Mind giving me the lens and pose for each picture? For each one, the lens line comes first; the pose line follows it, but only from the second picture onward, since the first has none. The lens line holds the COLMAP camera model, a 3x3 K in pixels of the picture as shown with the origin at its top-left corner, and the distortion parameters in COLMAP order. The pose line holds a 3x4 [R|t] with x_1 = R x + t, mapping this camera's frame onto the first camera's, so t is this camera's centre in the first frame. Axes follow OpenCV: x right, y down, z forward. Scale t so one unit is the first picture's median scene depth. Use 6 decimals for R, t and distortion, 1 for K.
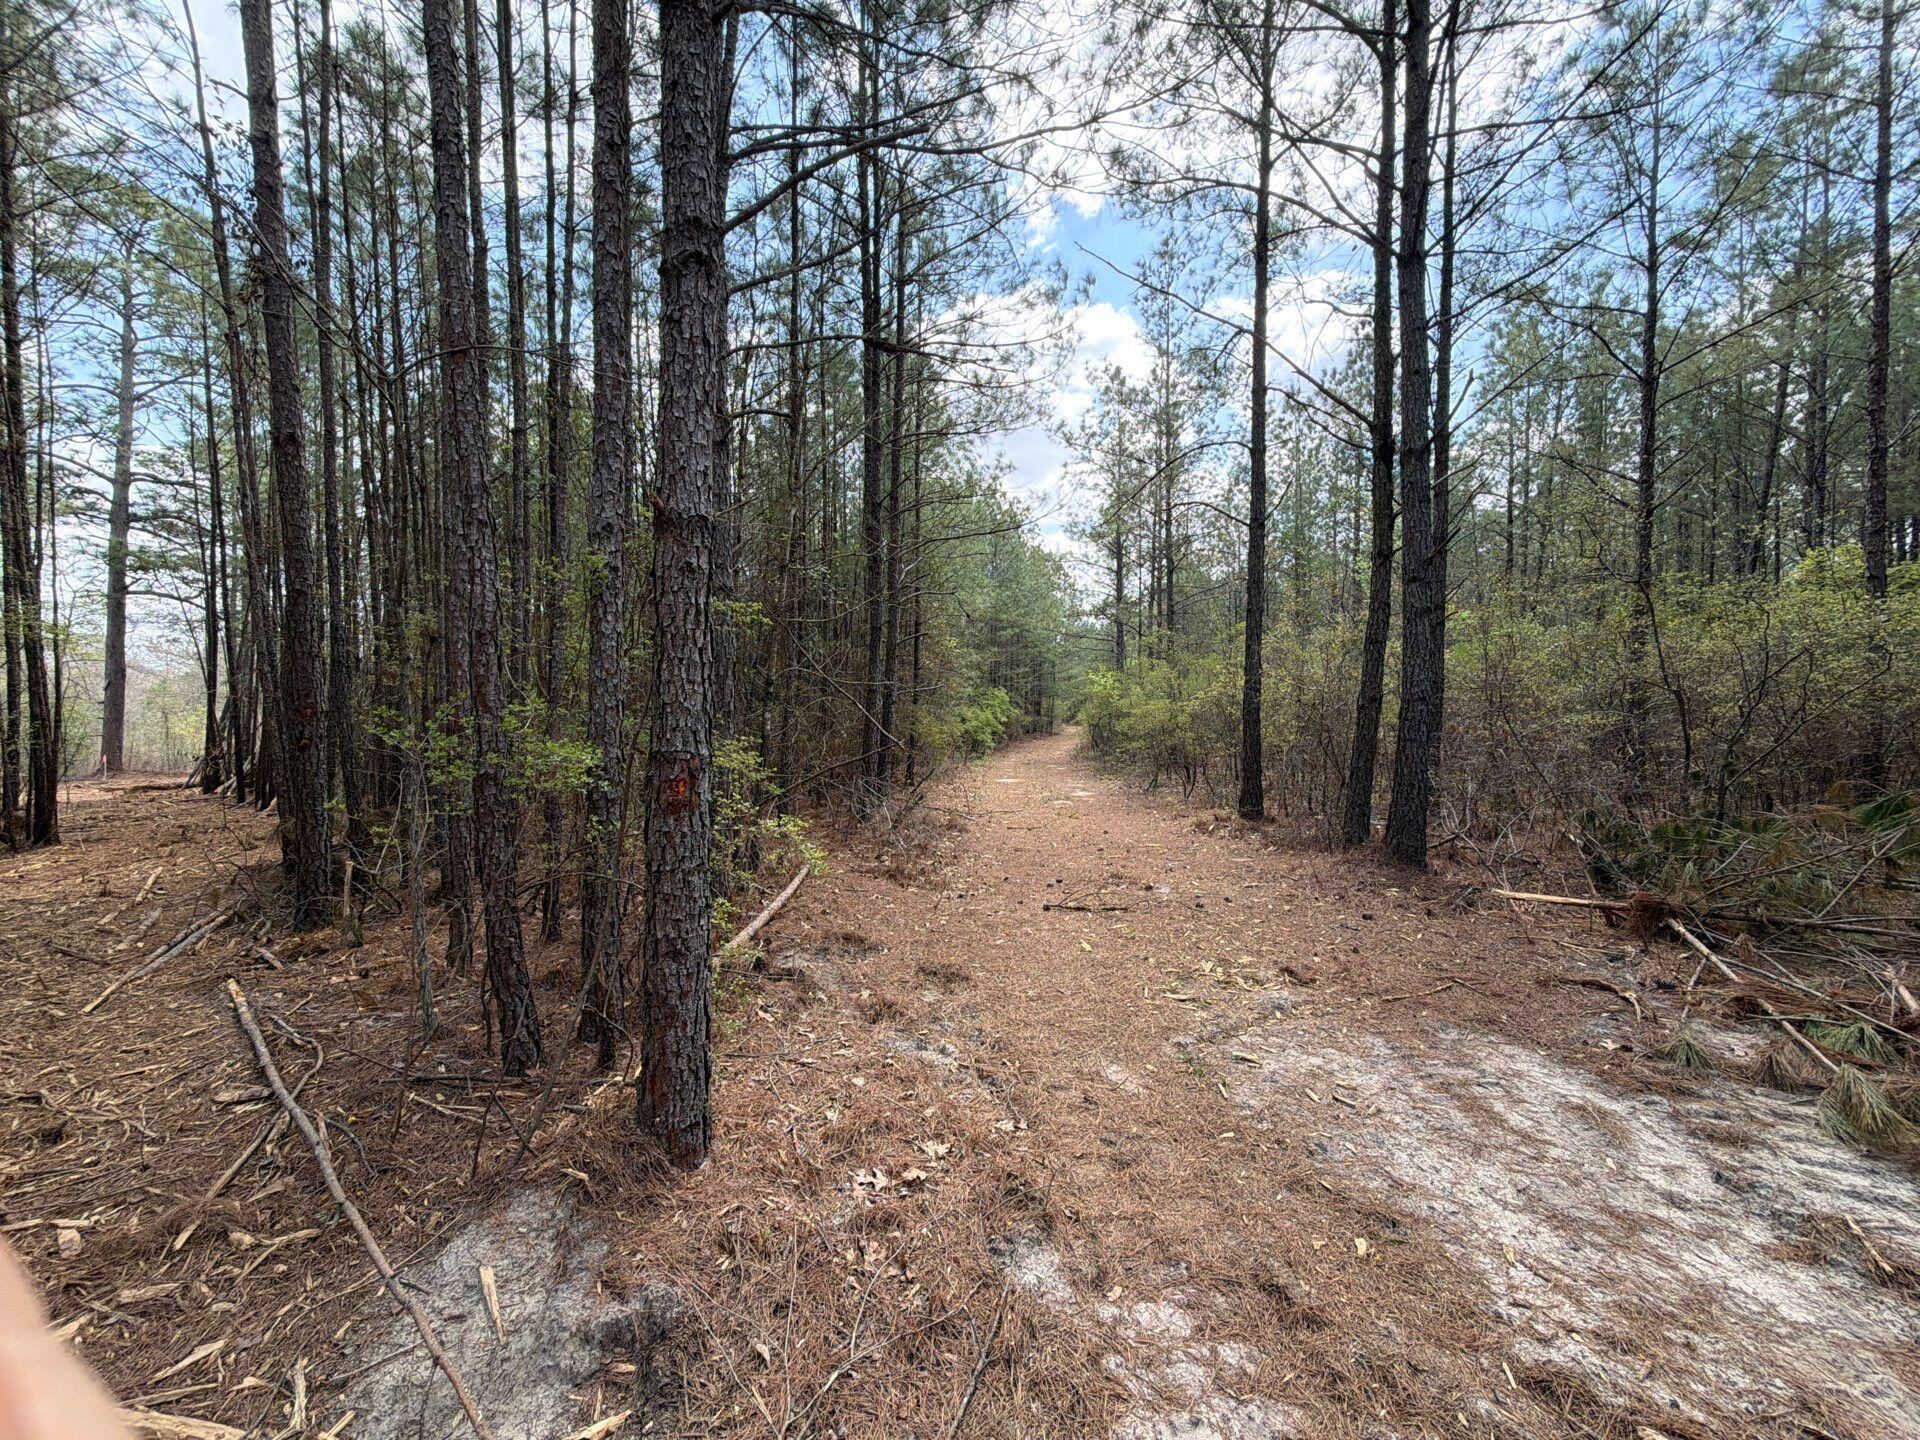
lens RADIAL K [[759.4, 0, 961.0], [0, 759.4, 719.1], [0, 0, 1]] dist [-0.000217, 0.000429]
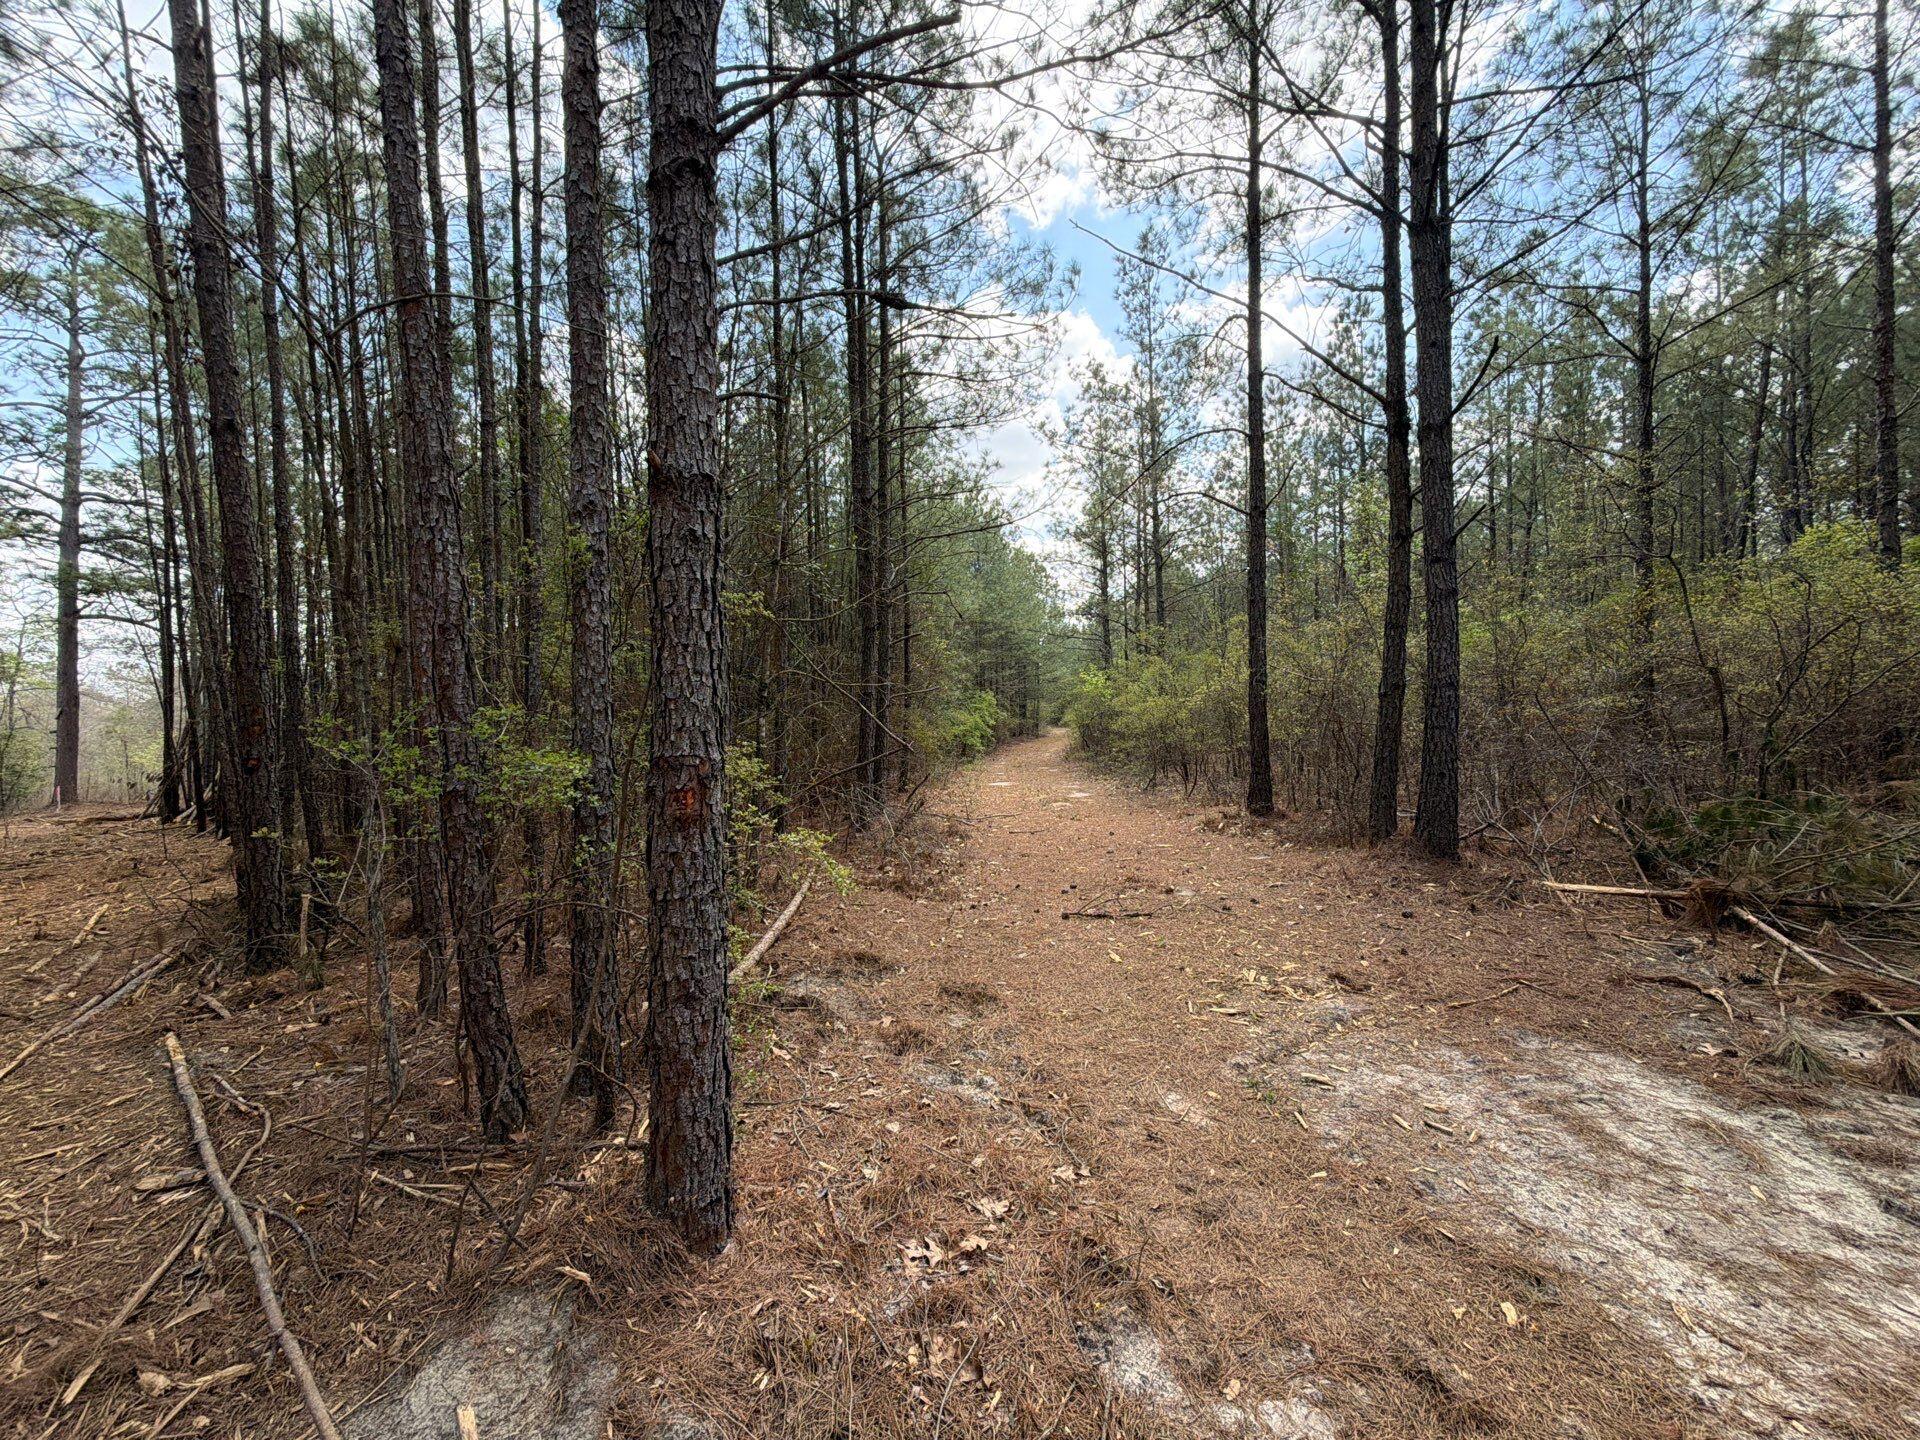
lens RADIAL K [[759.4, 0, 961.1], [0, 759.4, 718.6], [0, 0, 1]] dist [-0.000217, 0.000429]
pose [[0.999322, -0.028686, 0.023092, -0.039507], [0.028864, 0.999556, -0.007399, 0.007693], [-0.022869, 0.008060, 0.999706, 0.071069]]
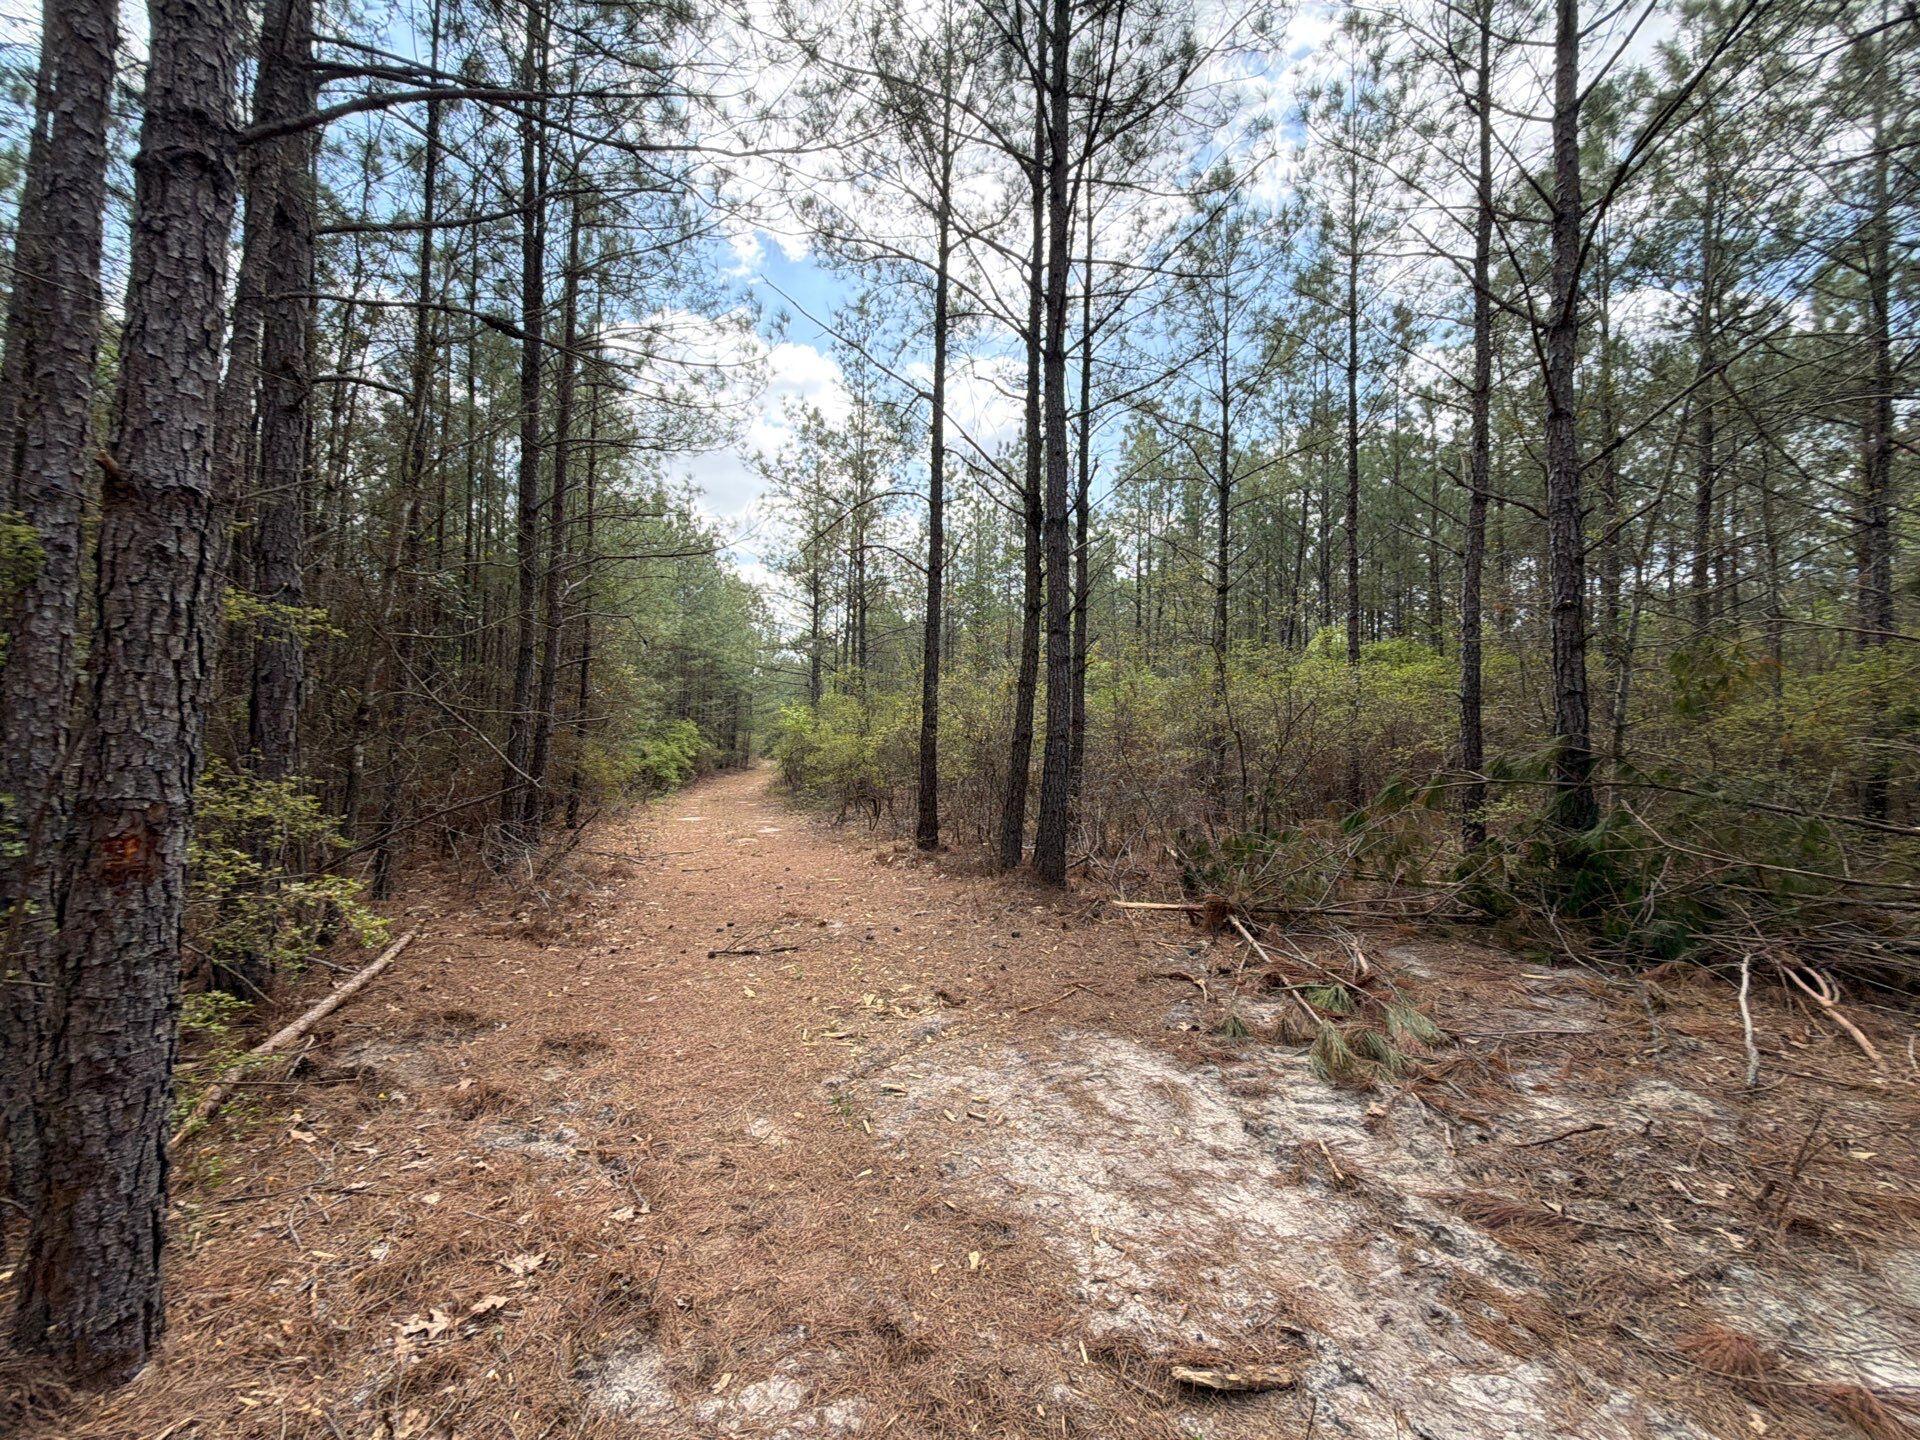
lens RADIAL K [[759.4, 0, 961.6], [0, 759.4, 721.0], [0, 0, 1]] dist [-0.000217, 0.000429]
pose [[0.925222, 0.016677, 0.379060, 0.046216], [-0.000412, 0.999077, -0.042948, -0.000916], [-0.379426, 0.039580, 0.924375, 0.005026]]
